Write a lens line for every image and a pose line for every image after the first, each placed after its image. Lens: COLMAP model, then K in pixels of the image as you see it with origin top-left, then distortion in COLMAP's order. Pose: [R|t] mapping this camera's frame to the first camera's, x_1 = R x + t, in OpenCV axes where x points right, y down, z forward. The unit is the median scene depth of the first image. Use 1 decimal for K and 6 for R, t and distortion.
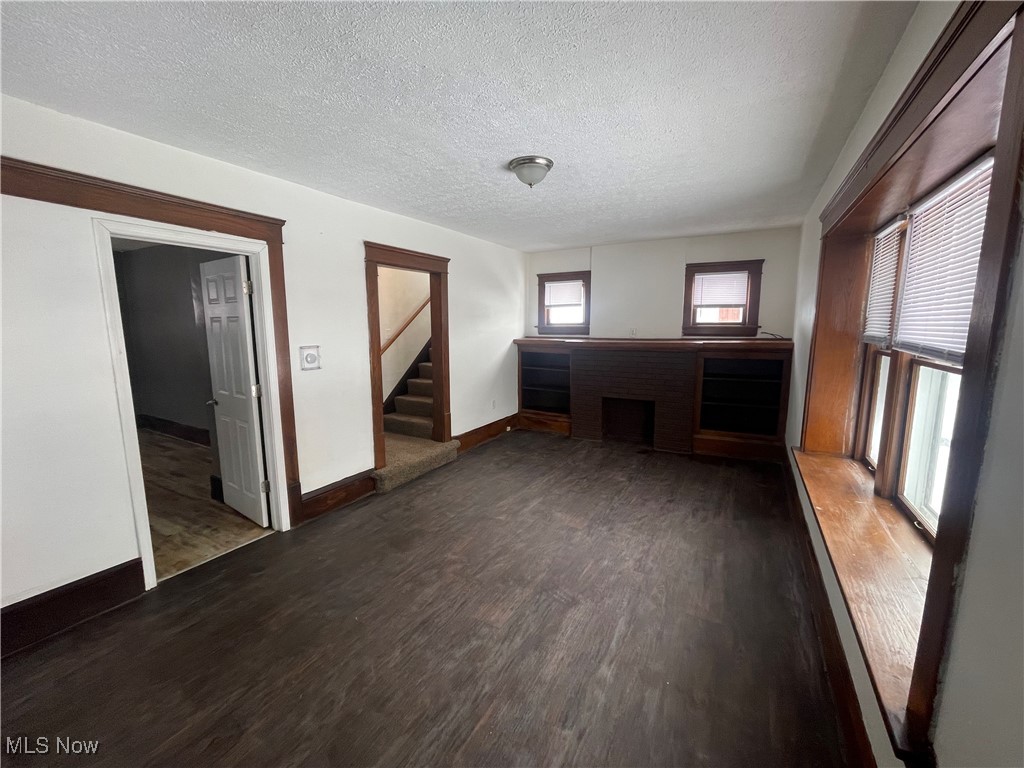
lens RADIAL K [[418.4, 0, 512.0], [0, 418.4, 384.0], [0, 0, 1]] dist [0.000824, -0.000065]
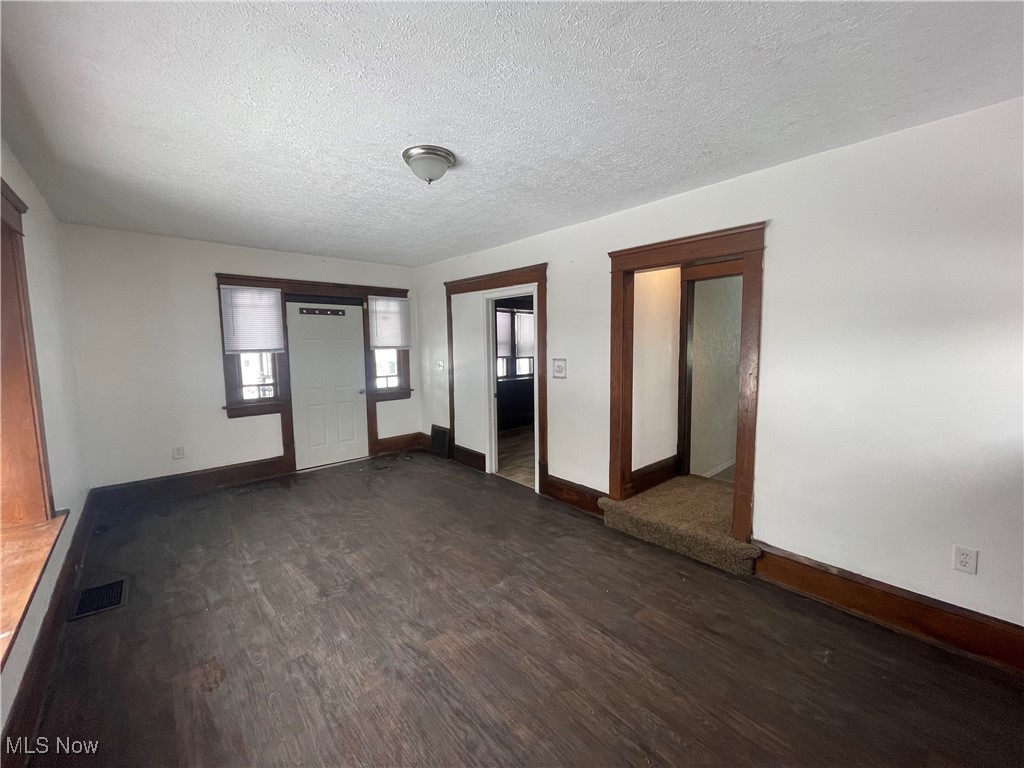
lens RADIAL K [[418.4, 0, 512.0], [0, 418.4, 384.0], [0, 0, 1]] dist [0.000824, -0.000065]
pose [[-0.327690, 0.102326, -0.939228, 0.497422], [-0.124547, 0.980763, 0.150305, -0.129423], [0.936540, 0.166232, -0.308642, 0.885275]]
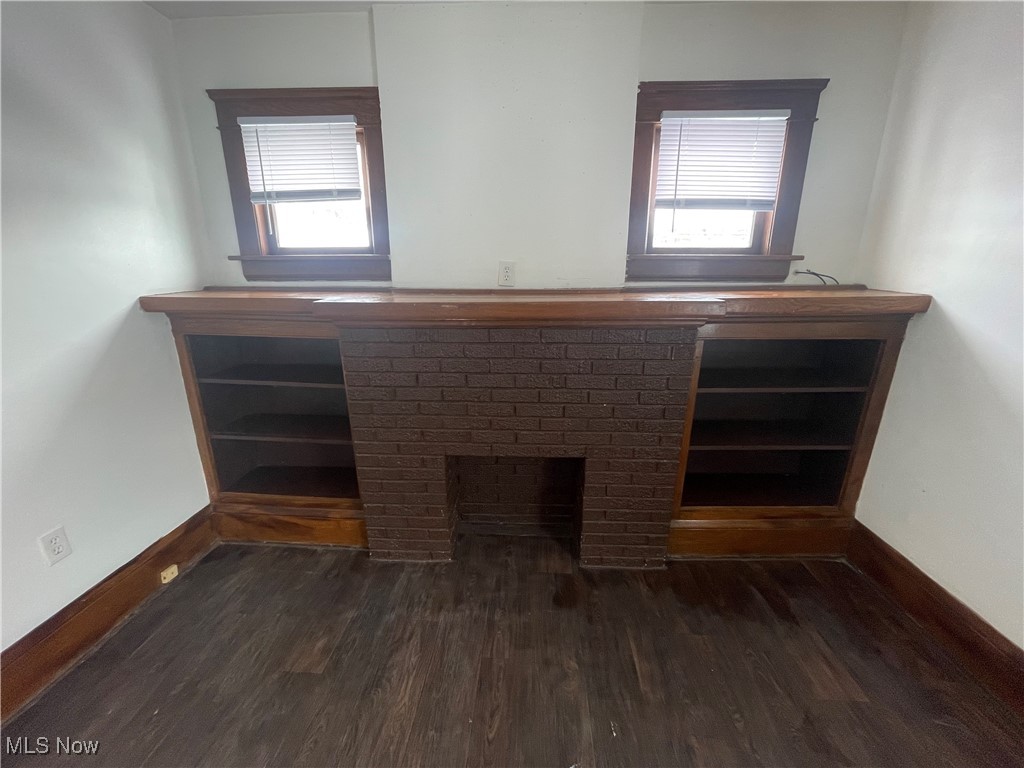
lens RADIAL K [[418.4, 0, 512.0], [0, 418.4, 384.0], [0, 0, 1]] dist [0.000824, -0.000065]
pose [[0.898314, -0.114479, 0.424176, 0.144551], [0.058538, 0.988035, 0.142686, -0.094010], [-0.435436, -0.103346, 0.894268, 0.785619]]
